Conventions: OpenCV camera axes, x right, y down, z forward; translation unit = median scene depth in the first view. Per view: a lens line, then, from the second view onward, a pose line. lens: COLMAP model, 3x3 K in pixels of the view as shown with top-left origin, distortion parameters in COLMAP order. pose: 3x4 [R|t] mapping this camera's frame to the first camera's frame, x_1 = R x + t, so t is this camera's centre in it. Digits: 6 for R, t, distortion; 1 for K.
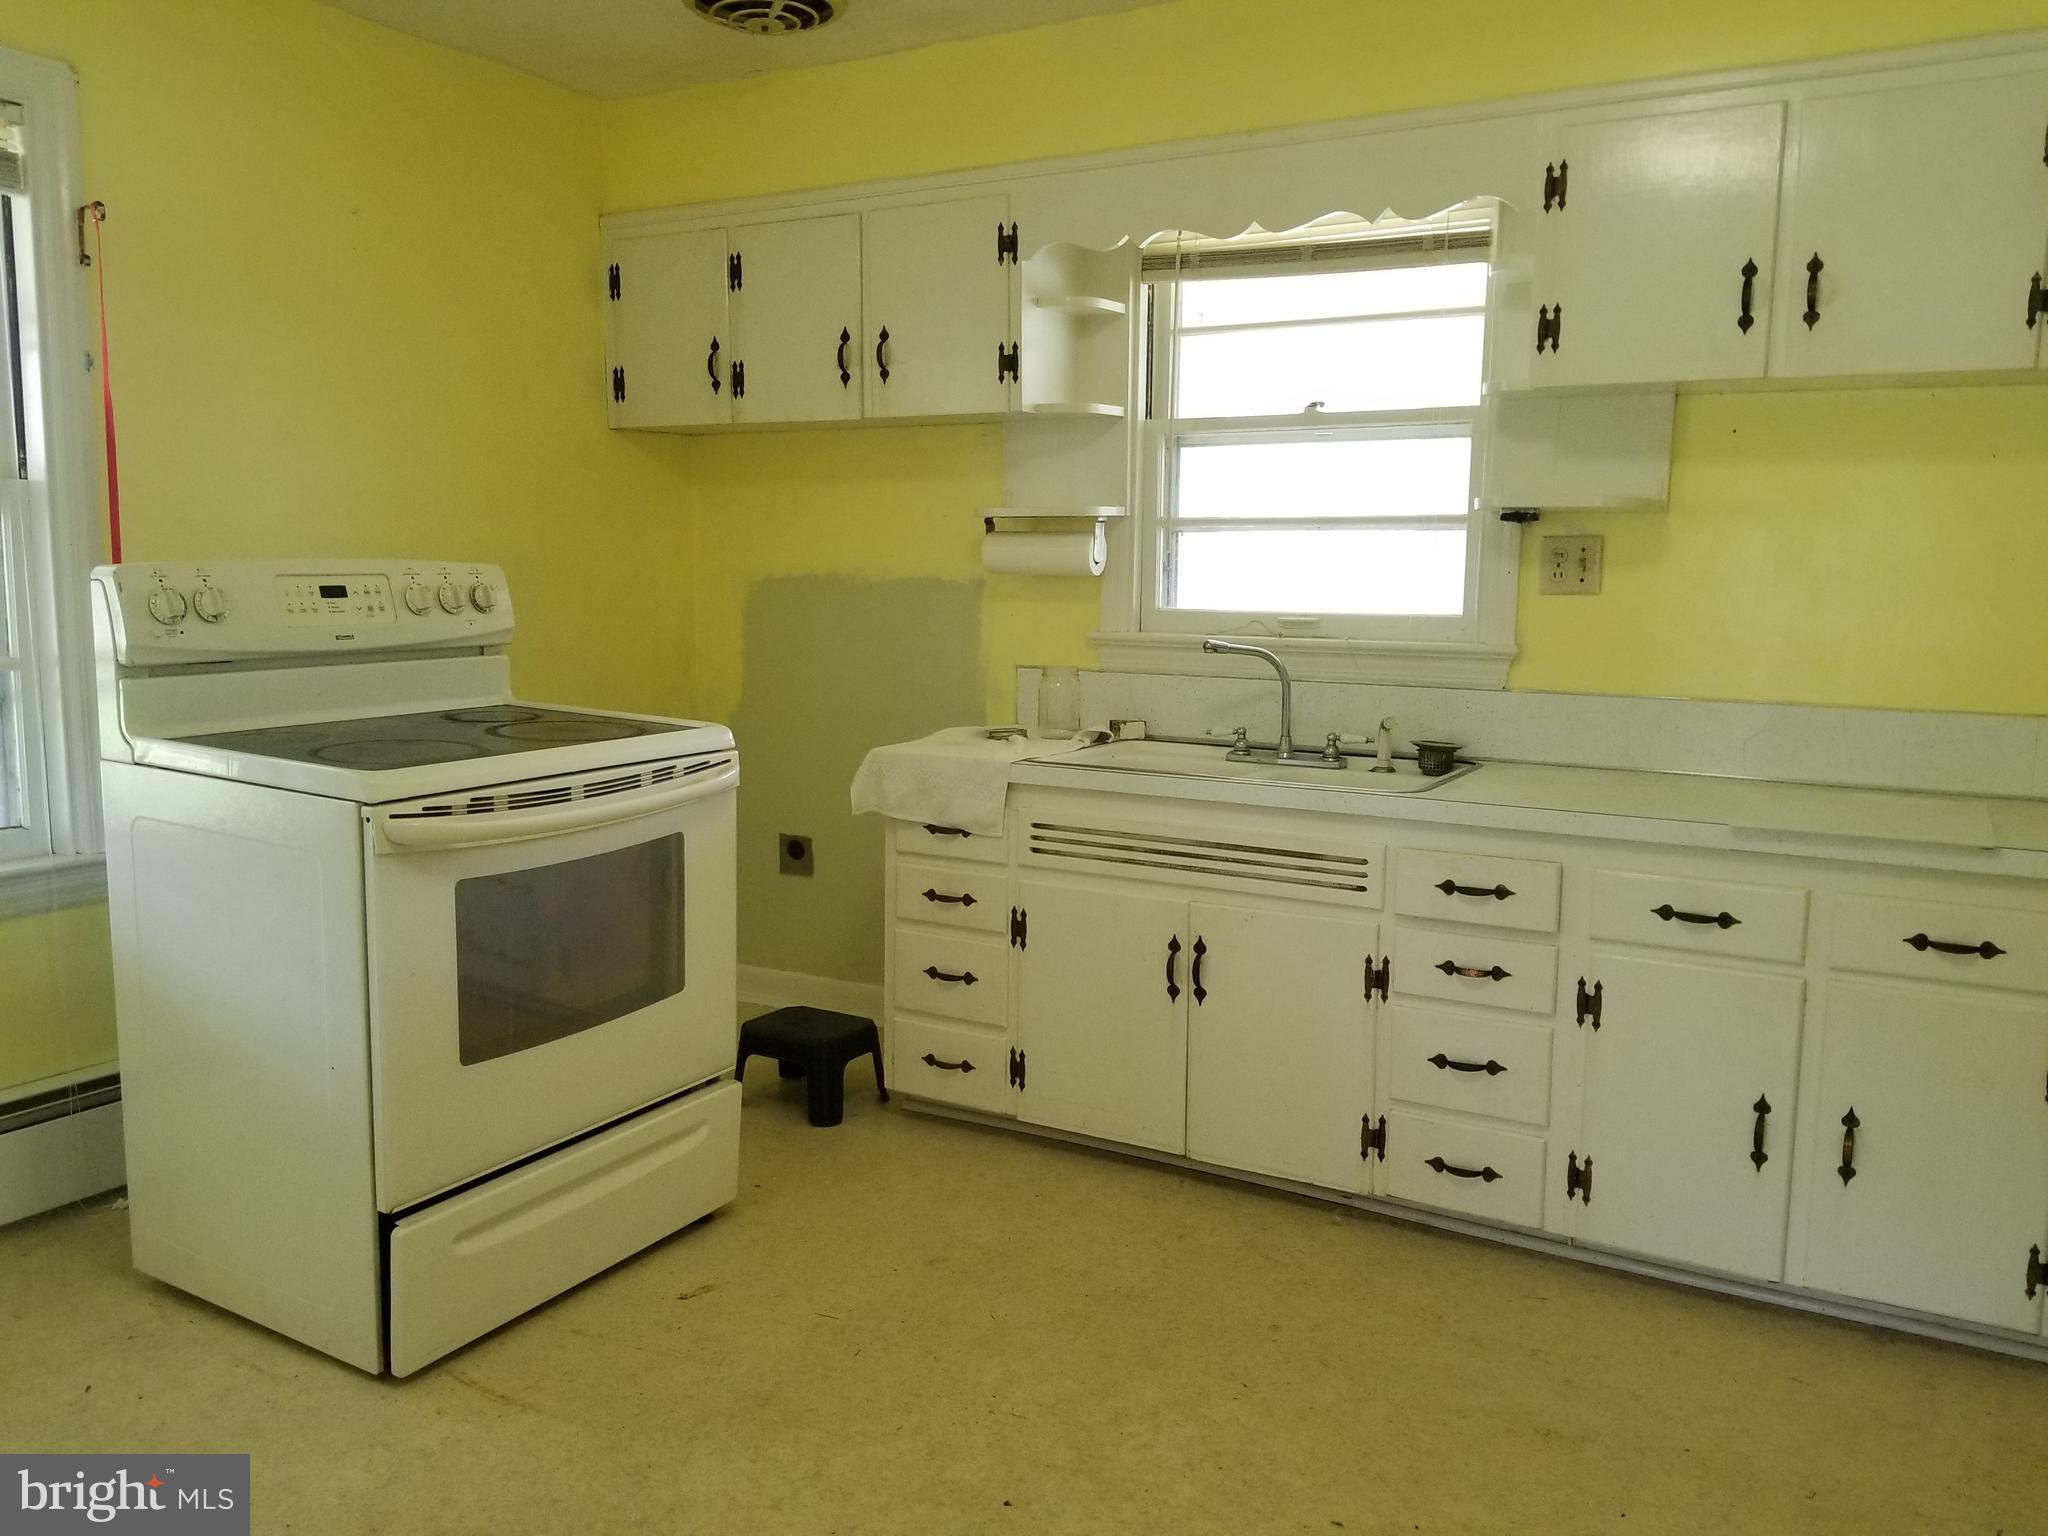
lens RADIAL K [[1596.7, 0, 1034.0], [0, 1596.7, 763.4], [0, 0, 1]] dist [0.096137, -0.169185]
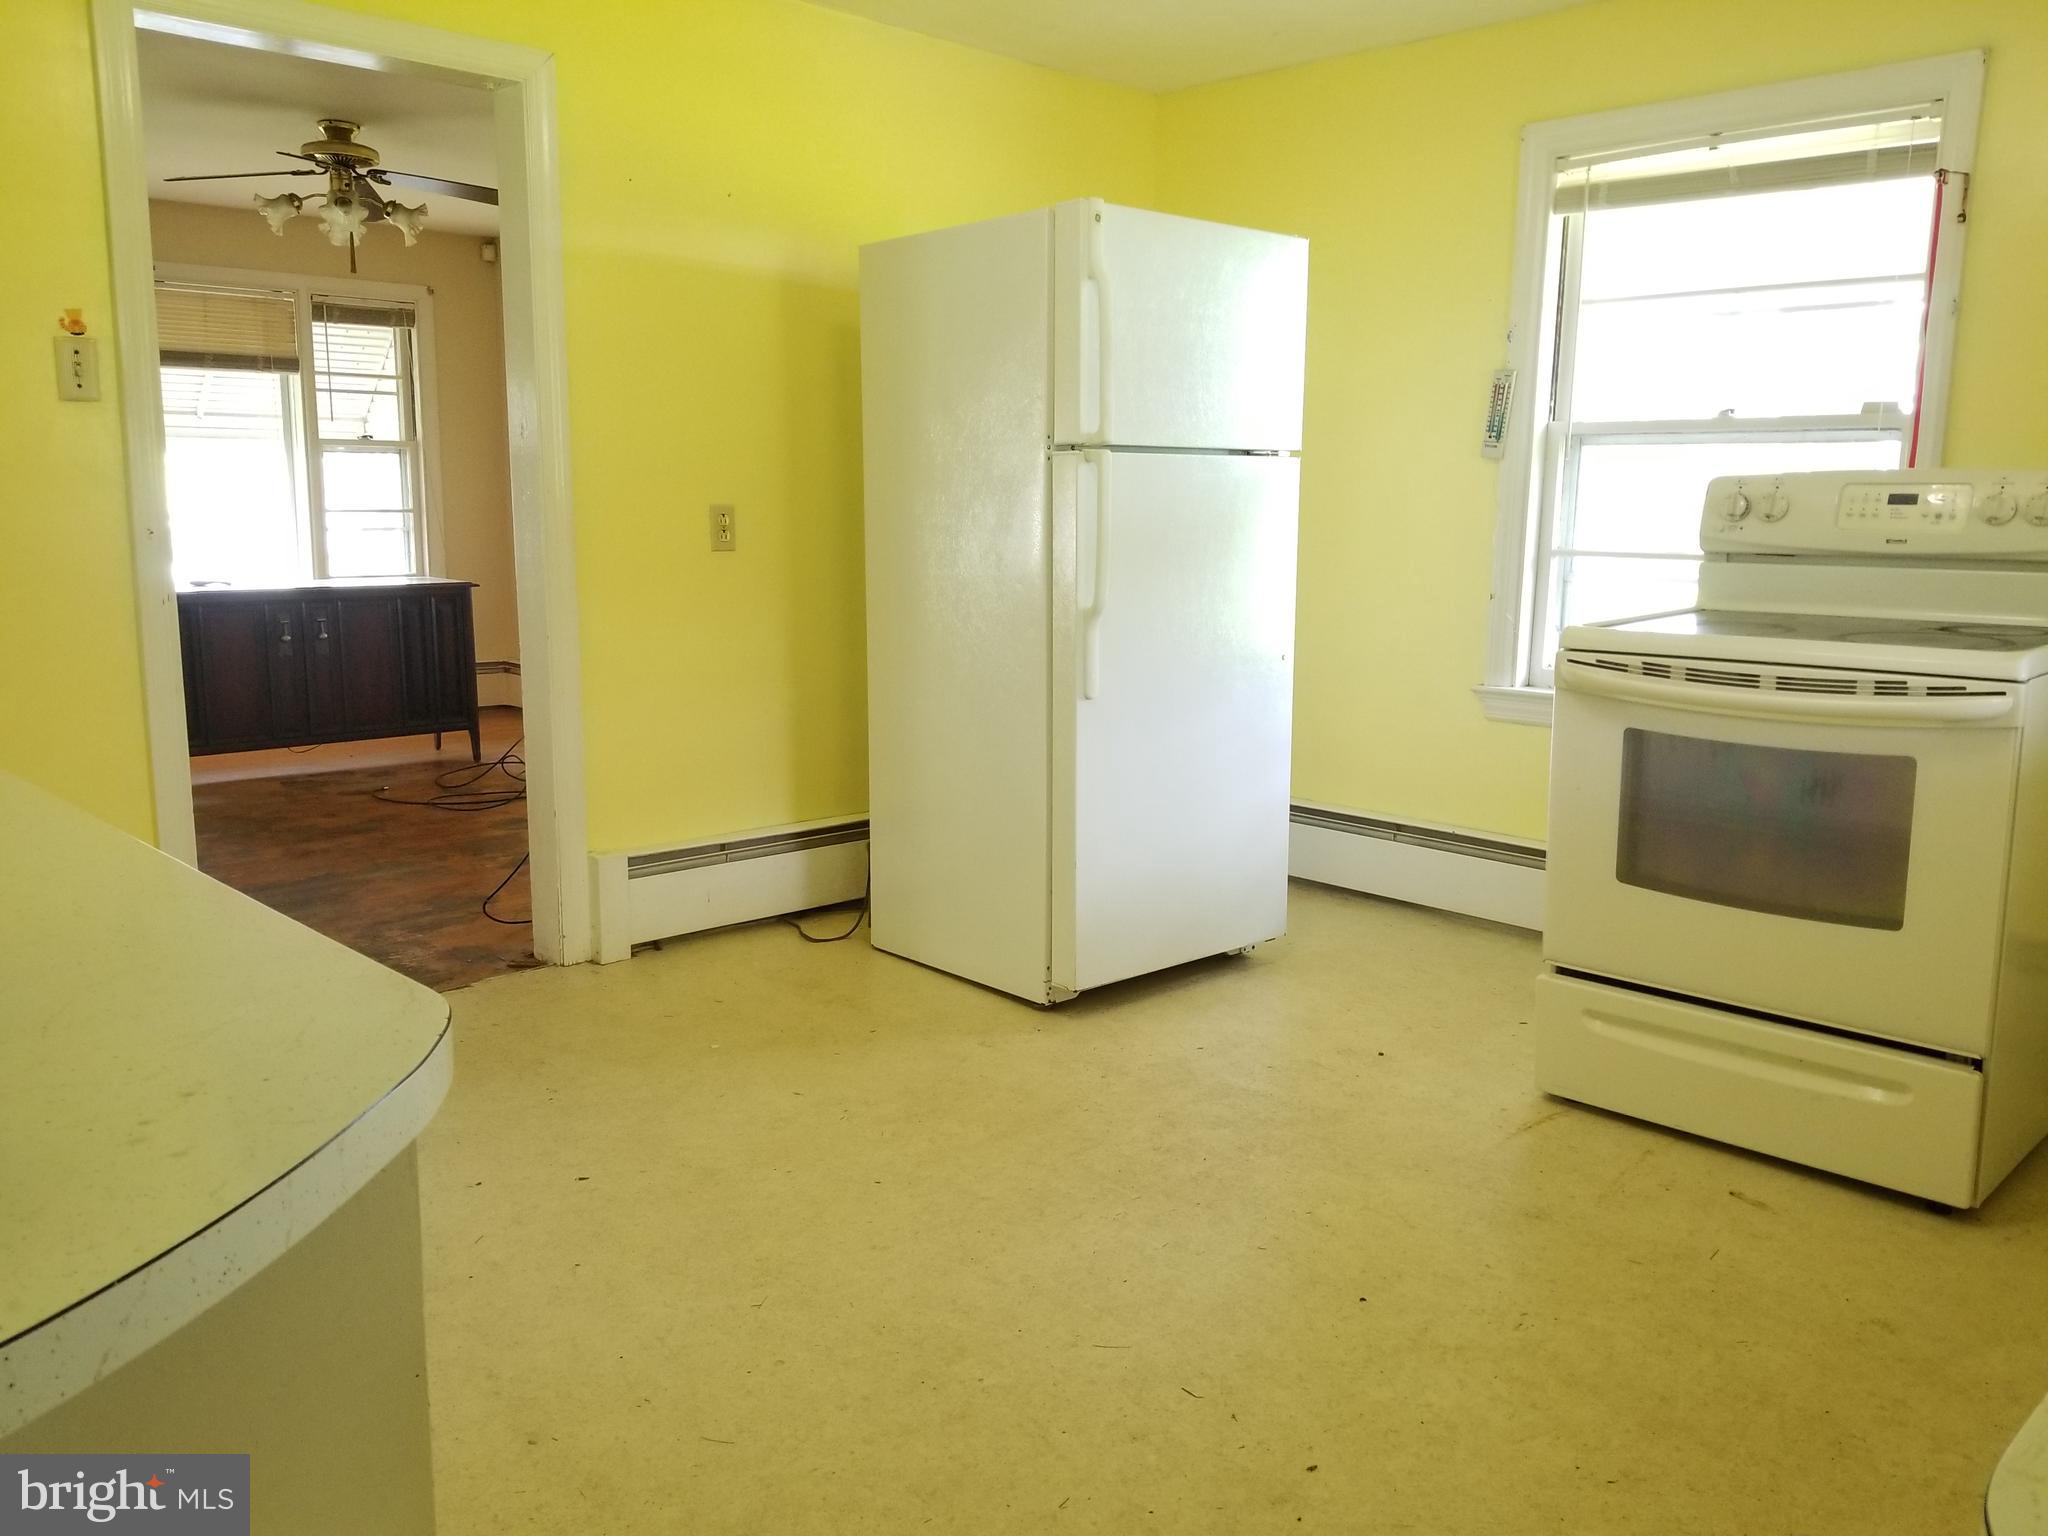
lens RADIAL K [[1605.7, 0, 1038.6], [0, 1605.7, 773.7], [0, 0, 1]] dist [0.102246, -0.174198]
pose [[-0.272845, 0.148000, -0.950606, 0.803265], [-0.138568, 0.971748, 0.191063, -0.056793], [0.952027, 0.183854, -0.244628, 0.761220]]
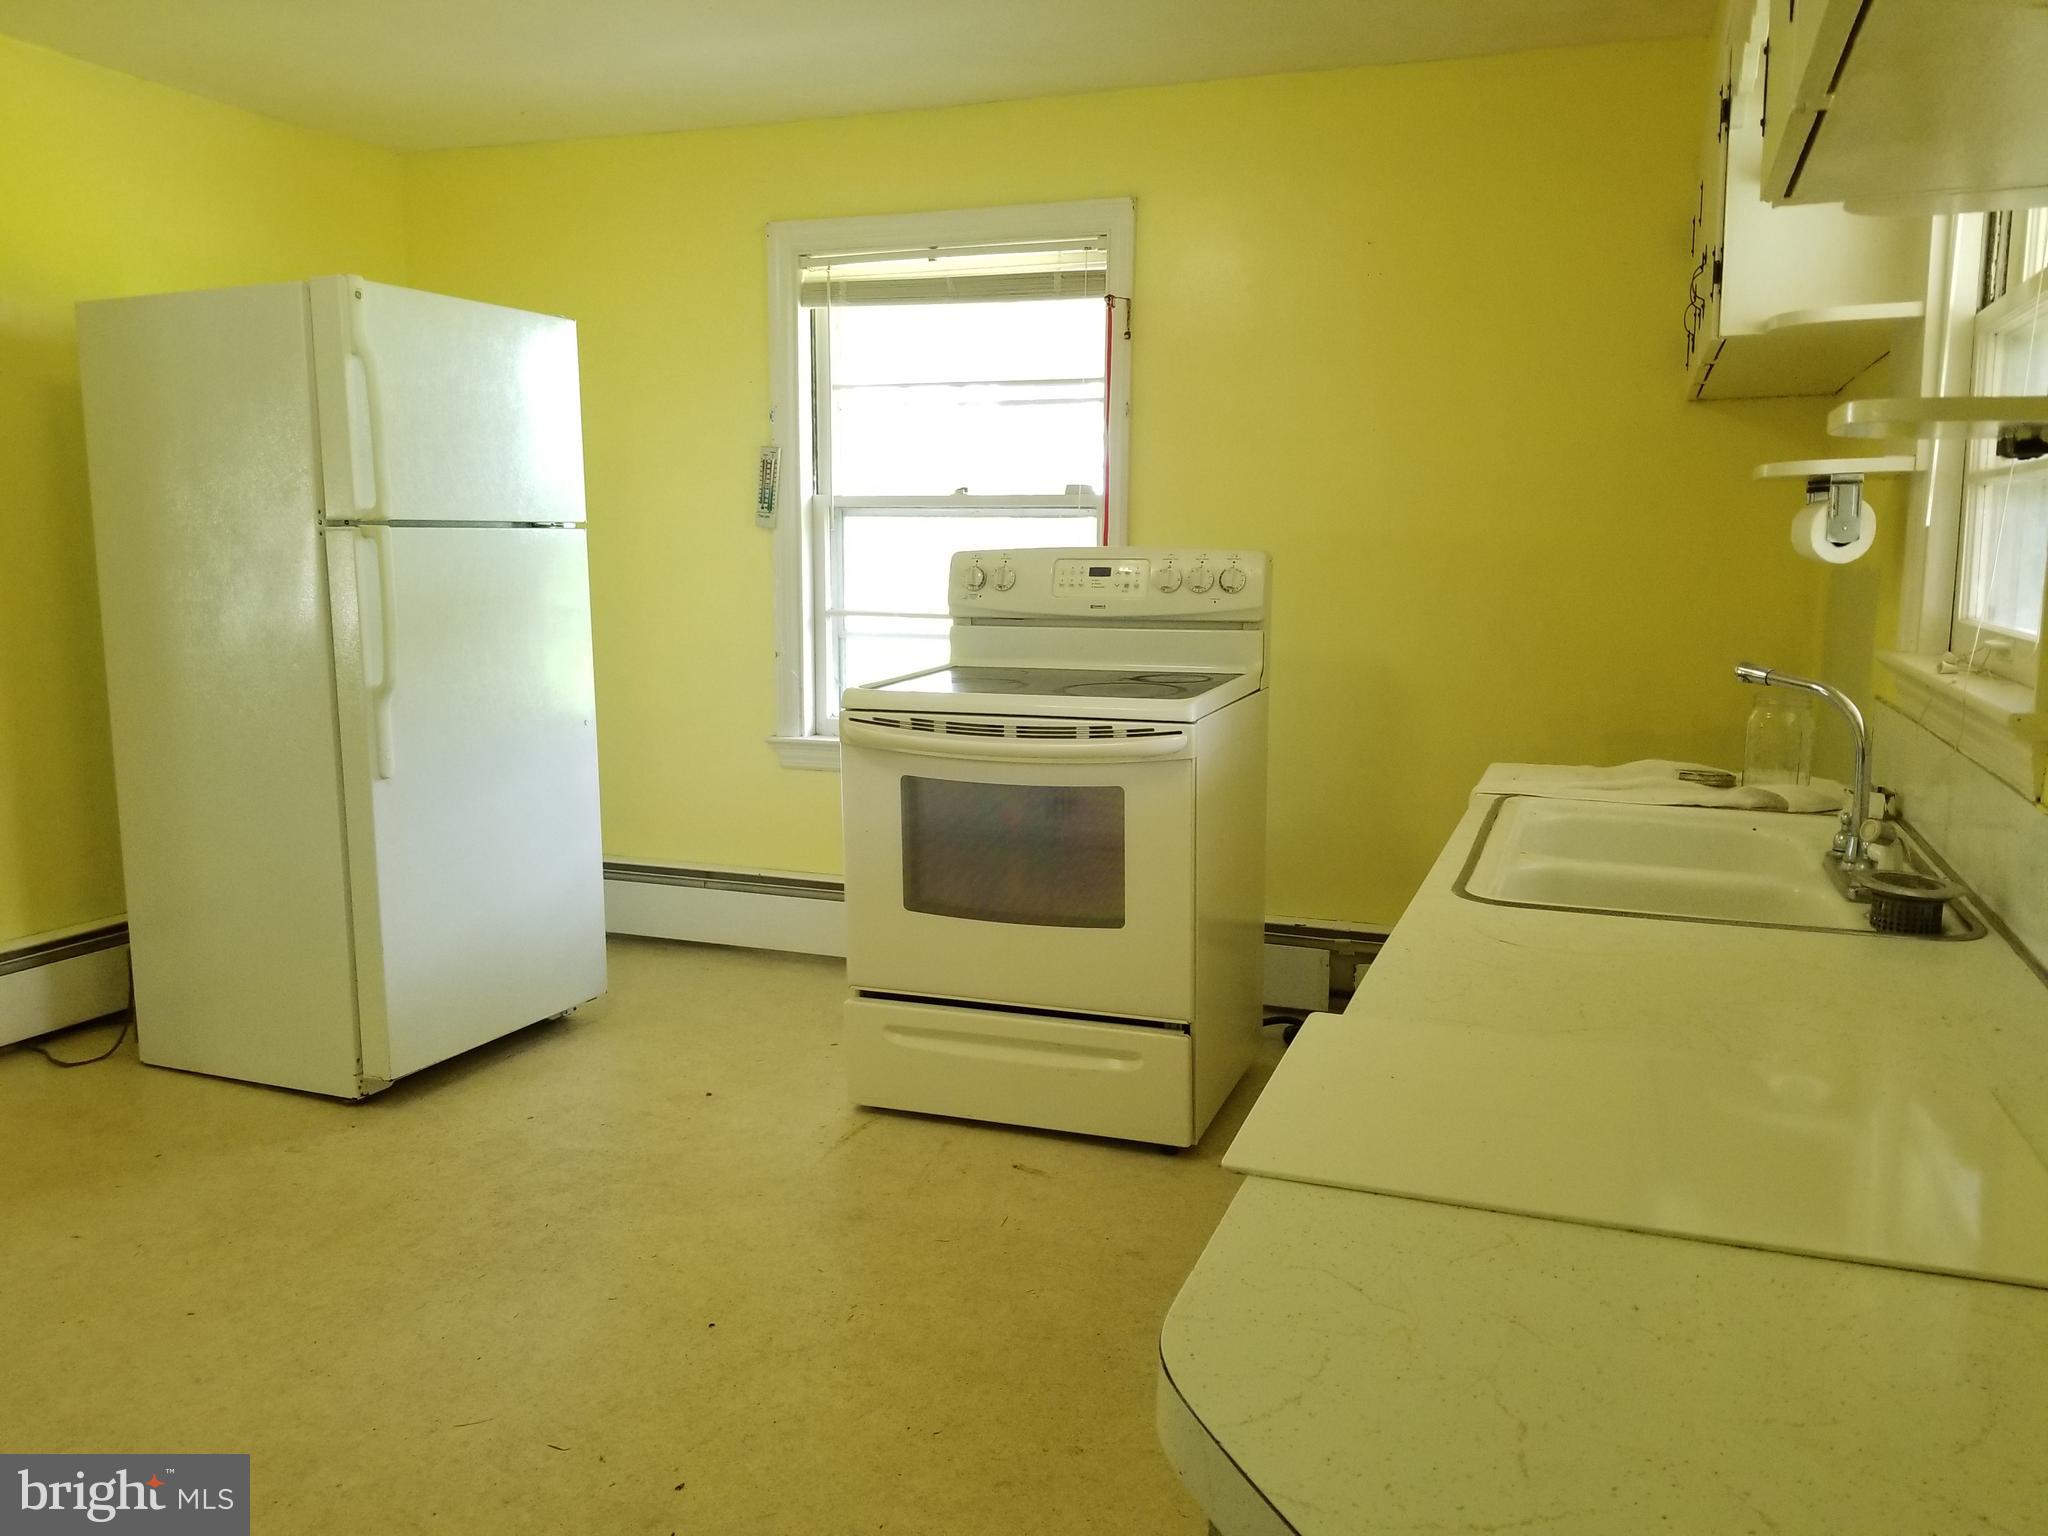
lens RADIAL K [[1605.7, 0, 1038.6], [0, 1605.7, 773.7], [0, 0, 1]] dist [0.102246, -0.174198]
pose [[0.160384, 0.130680, -0.978366, 0.878128], [-0.130699, 0.985281, 0.110179, -0.083400], [0.978363, 0.110201, 0.175103, 0.751008]]
